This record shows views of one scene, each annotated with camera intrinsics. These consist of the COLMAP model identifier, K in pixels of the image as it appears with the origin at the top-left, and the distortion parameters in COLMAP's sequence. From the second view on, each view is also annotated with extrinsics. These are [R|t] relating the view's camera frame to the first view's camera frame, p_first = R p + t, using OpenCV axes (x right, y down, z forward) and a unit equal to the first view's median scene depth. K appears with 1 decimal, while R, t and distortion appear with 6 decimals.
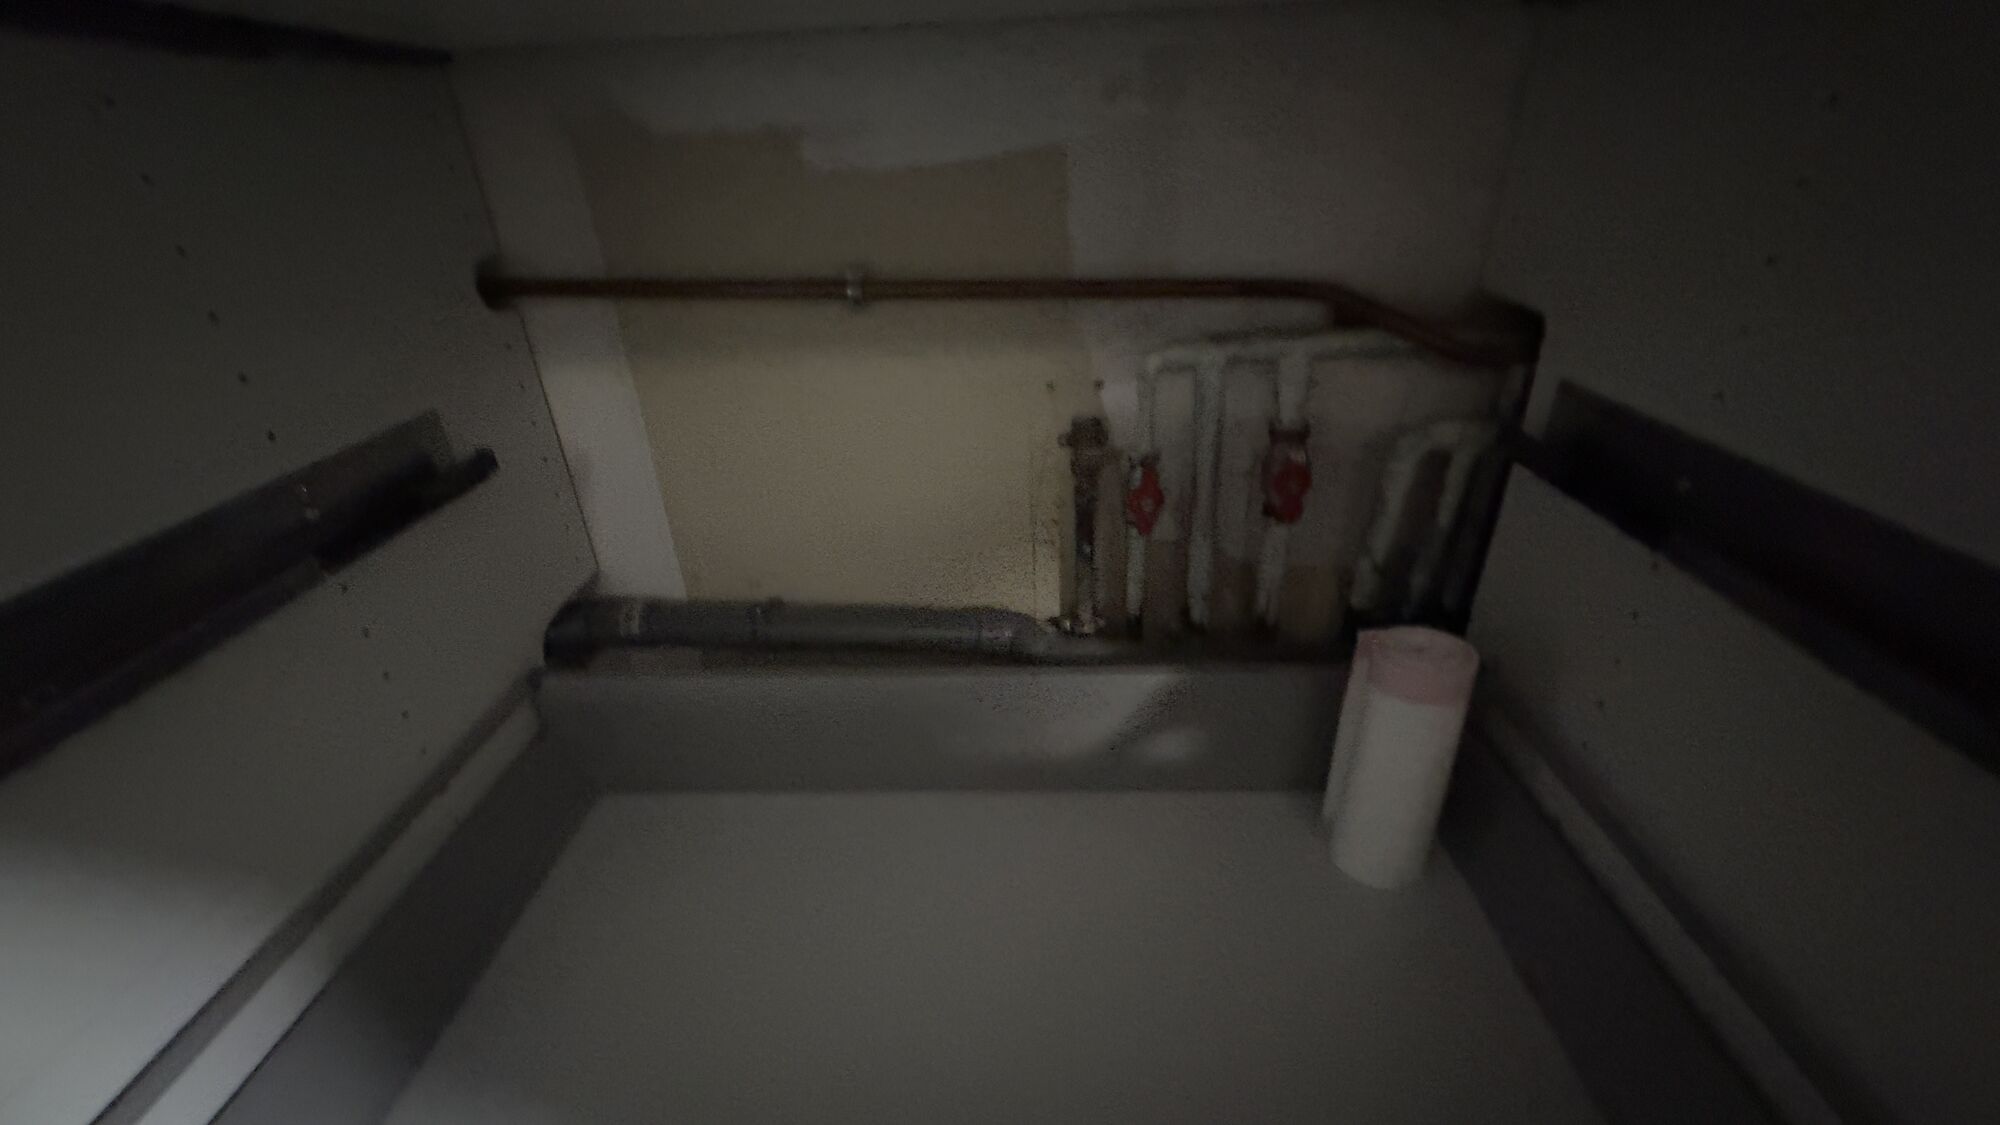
lens RADIAL K [[792.1, 0, 1000.0], [0, 792.1, 562.5], [0, 0, 1]] dist [0.000167, -0.000038]
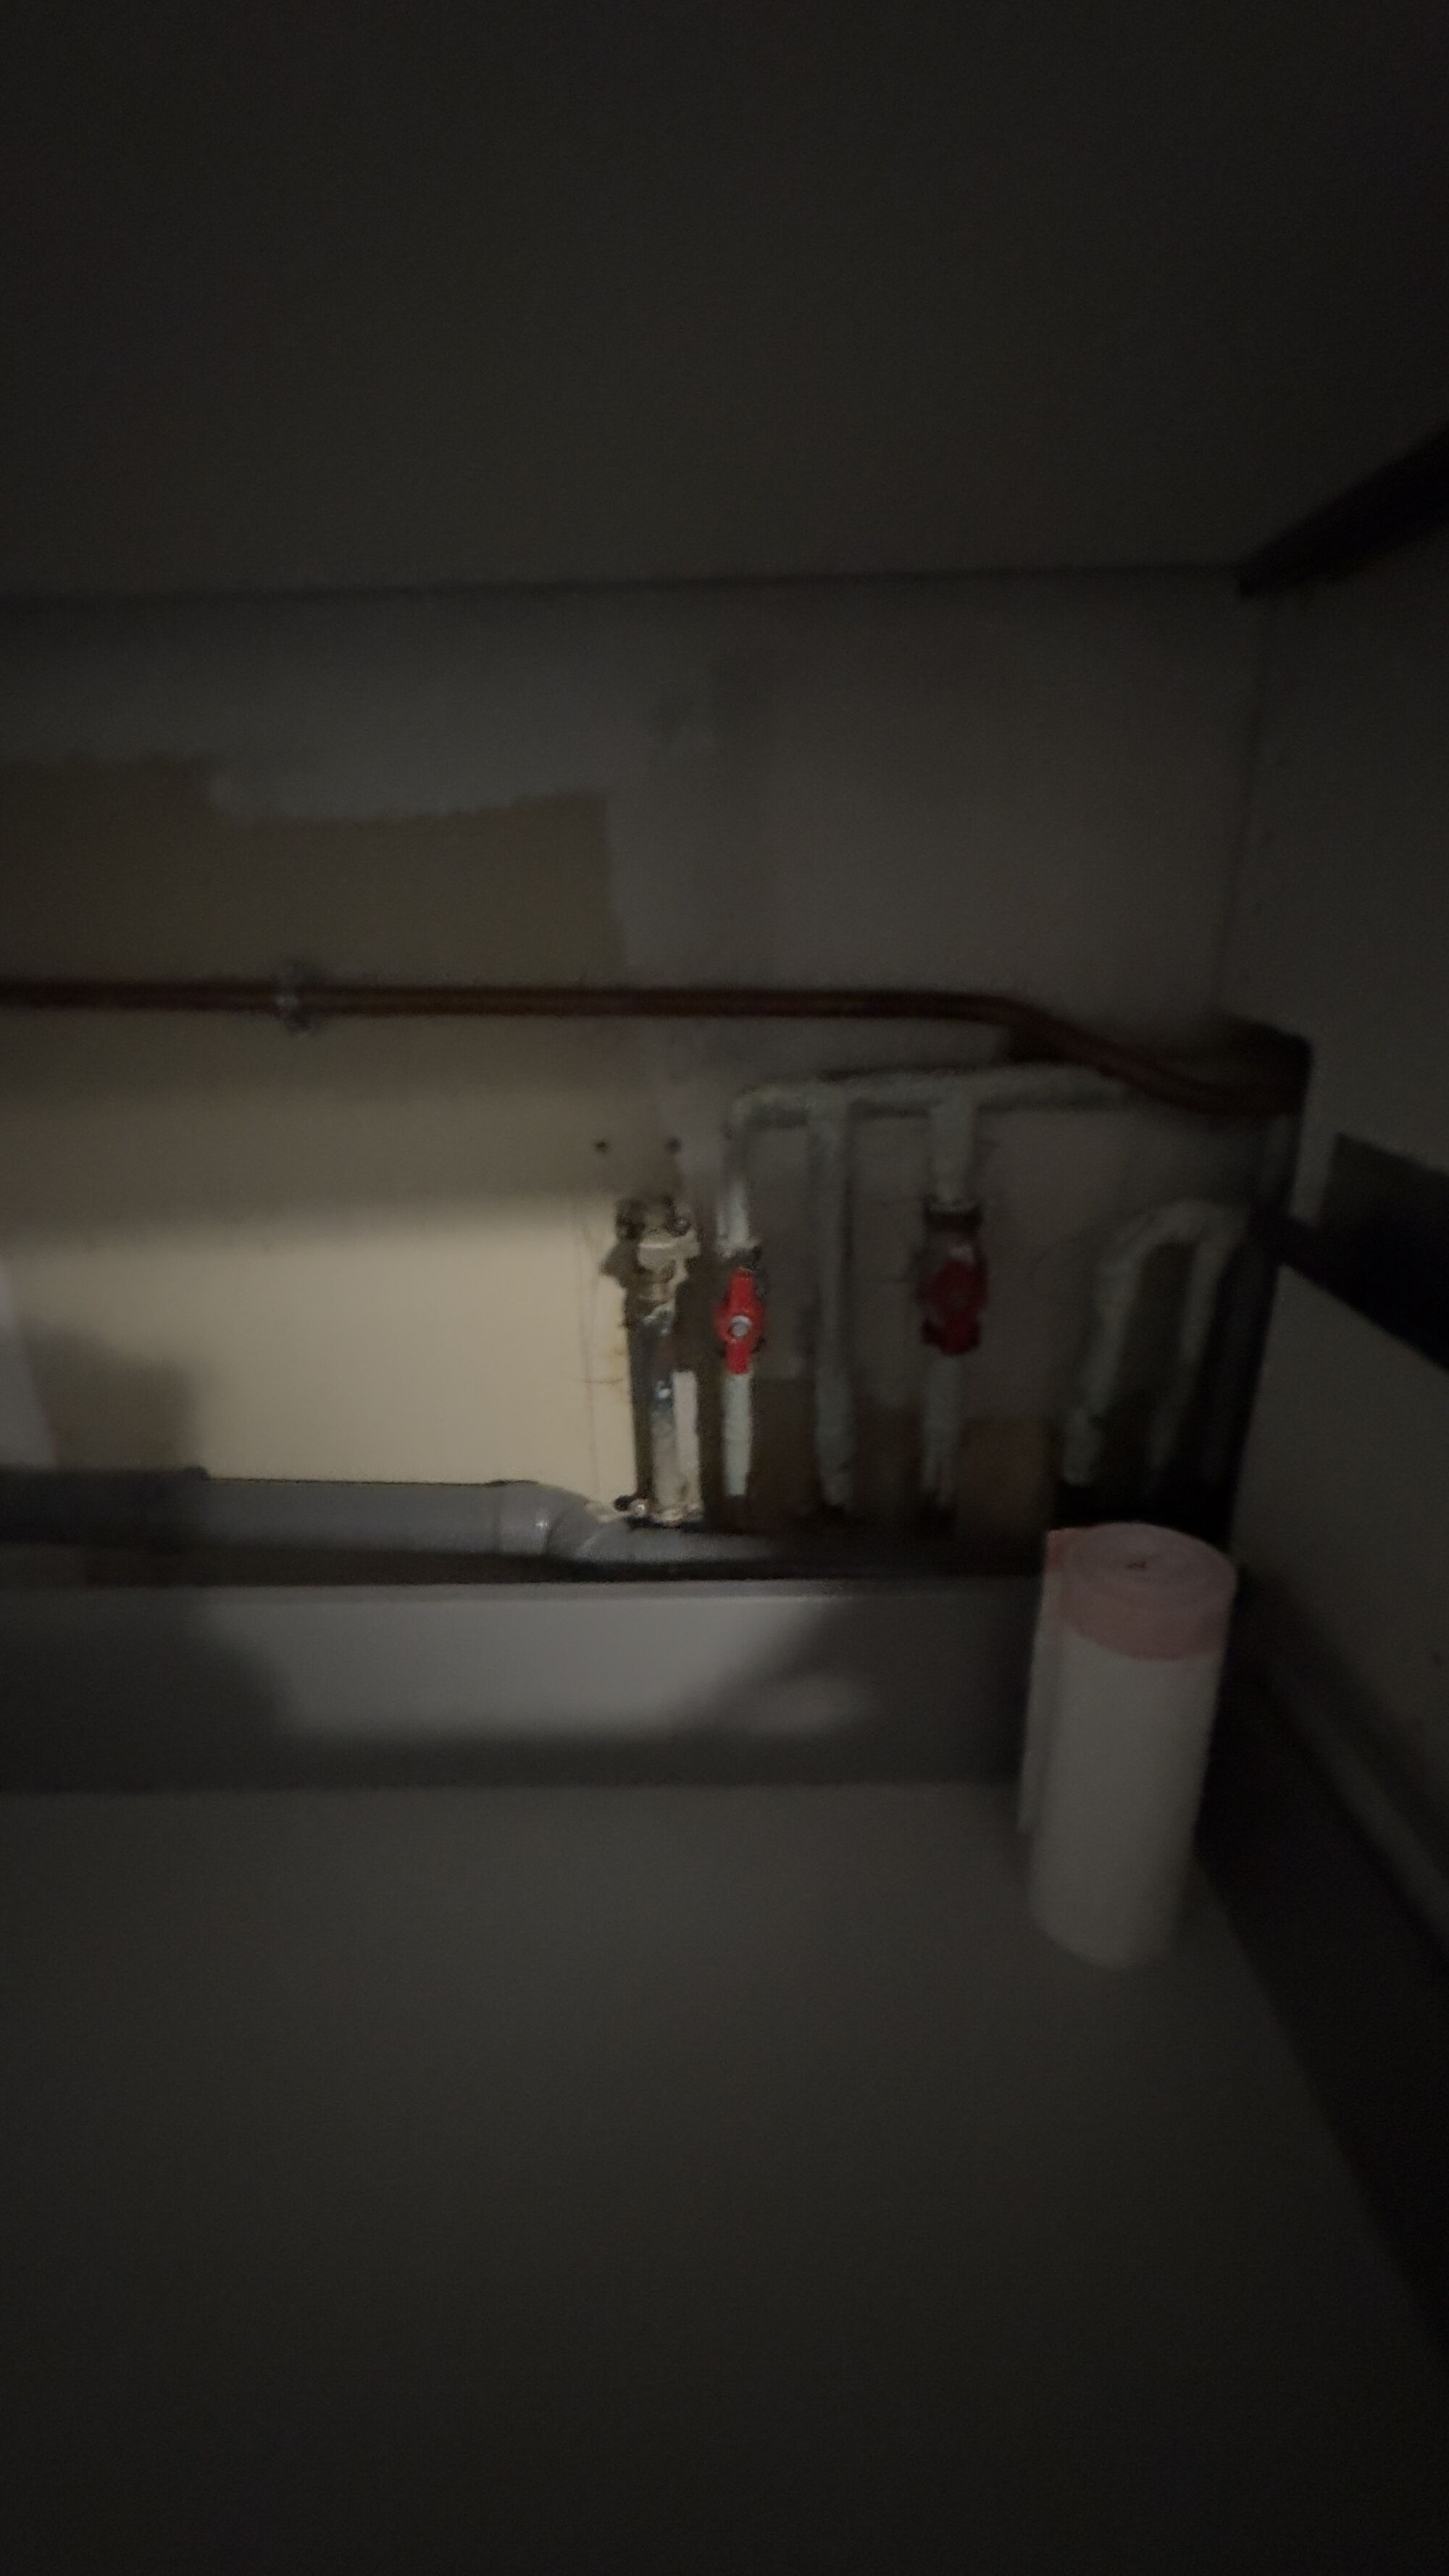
lens RADIAL K [[1020.2, 0, 756.3], [0, 1020.2, 1282.7], [0, 0, 1]] dist [0.000167, -0.000038]
pose [[0.998969, 0.002010, 0.045358, 0.162776], [0.002722, 0.994572, -0.104014, -0.021079], [-0.045321, 0.104030, 0.993541, 0.167478]]
